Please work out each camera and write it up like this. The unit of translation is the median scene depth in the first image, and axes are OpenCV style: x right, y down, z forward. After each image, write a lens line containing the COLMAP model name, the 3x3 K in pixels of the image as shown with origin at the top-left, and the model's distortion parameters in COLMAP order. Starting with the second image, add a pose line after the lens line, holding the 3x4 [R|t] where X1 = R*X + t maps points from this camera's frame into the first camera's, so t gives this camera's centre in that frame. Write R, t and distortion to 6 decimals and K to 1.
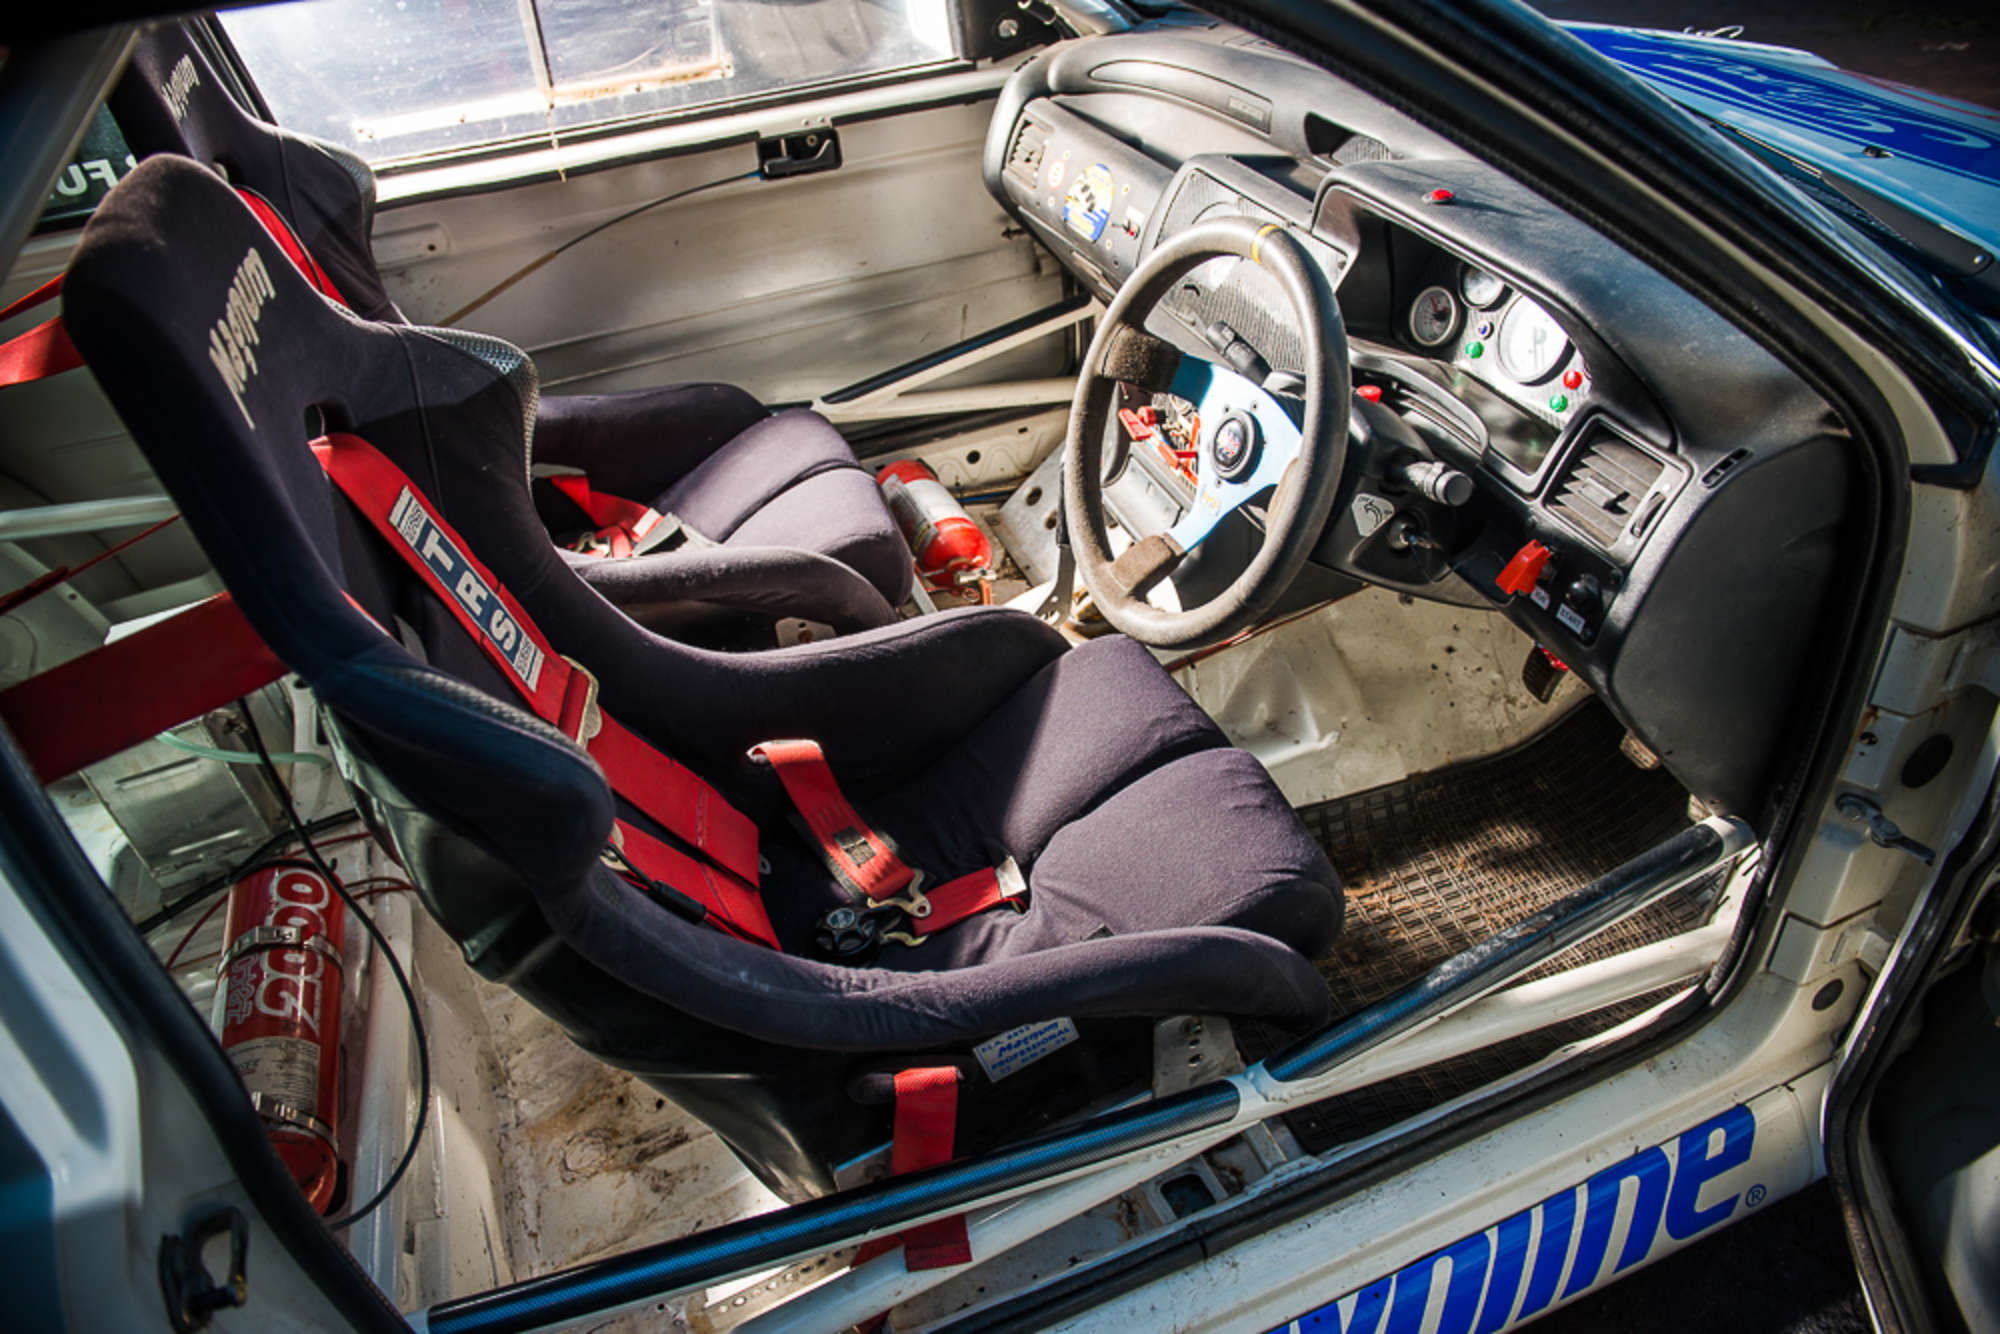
lens RADIAL K [[1327.2, 0, 1000.0], [0, 1327.2, 667.0], [0, 0, 1]] dist [-0.057683, -0.000298]
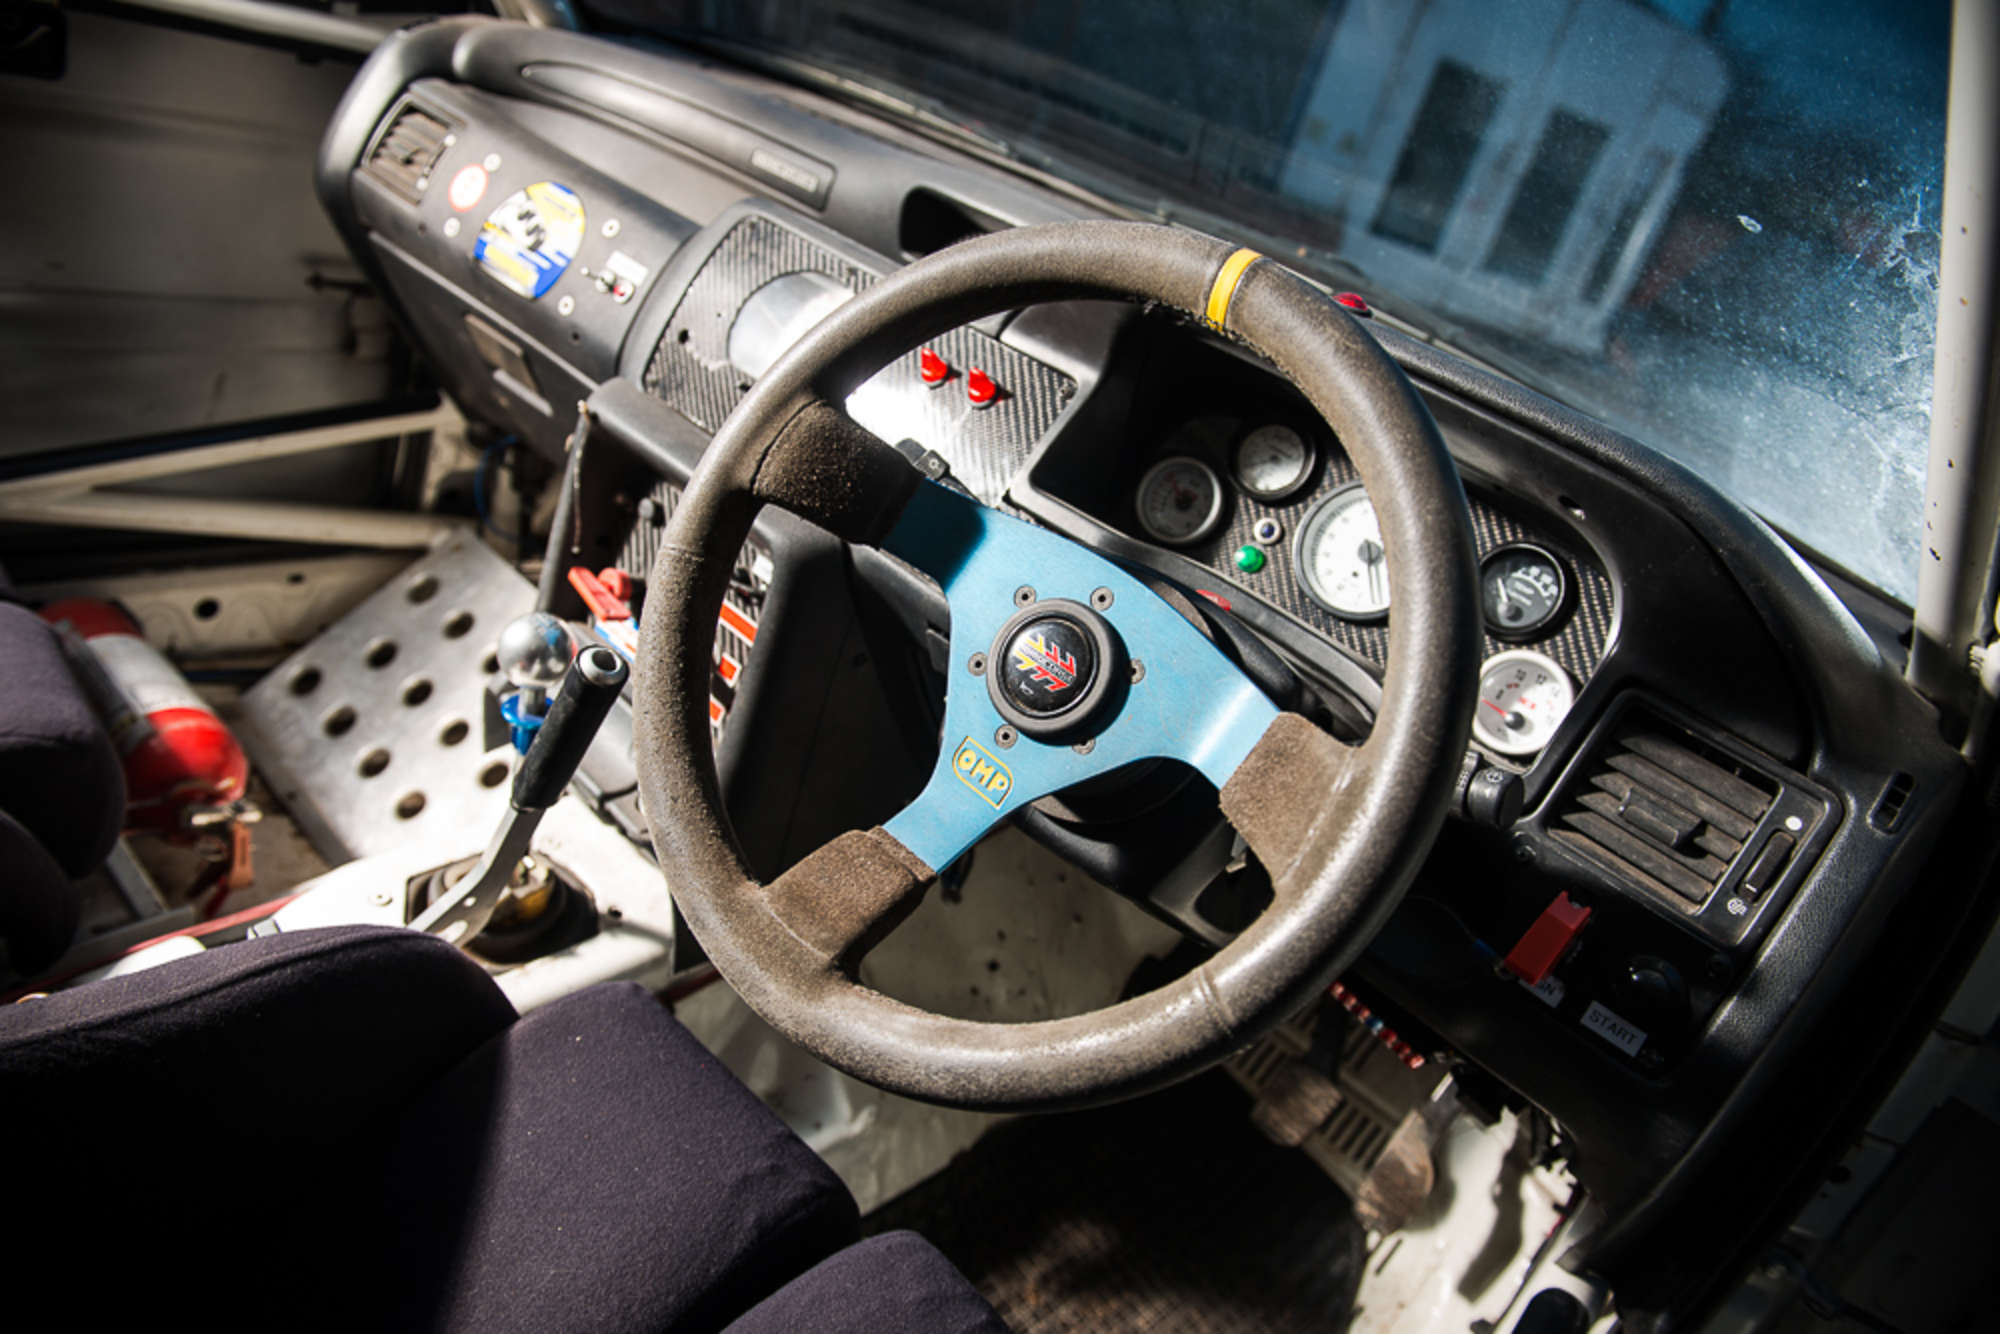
lens RADIAL K [[1327.2, 0, 1000.0], [0, 1327.2, 667.0], [0, 0, 1]] dist [-0.057683, -0.000298]
pose [[0.813987, 0.115142, 0.569357, -0.081455], [-0.025635, 0.986323, -0.162818, -0.054981], [-0.580318, 0.117936, 0.805806, 0.389977]]
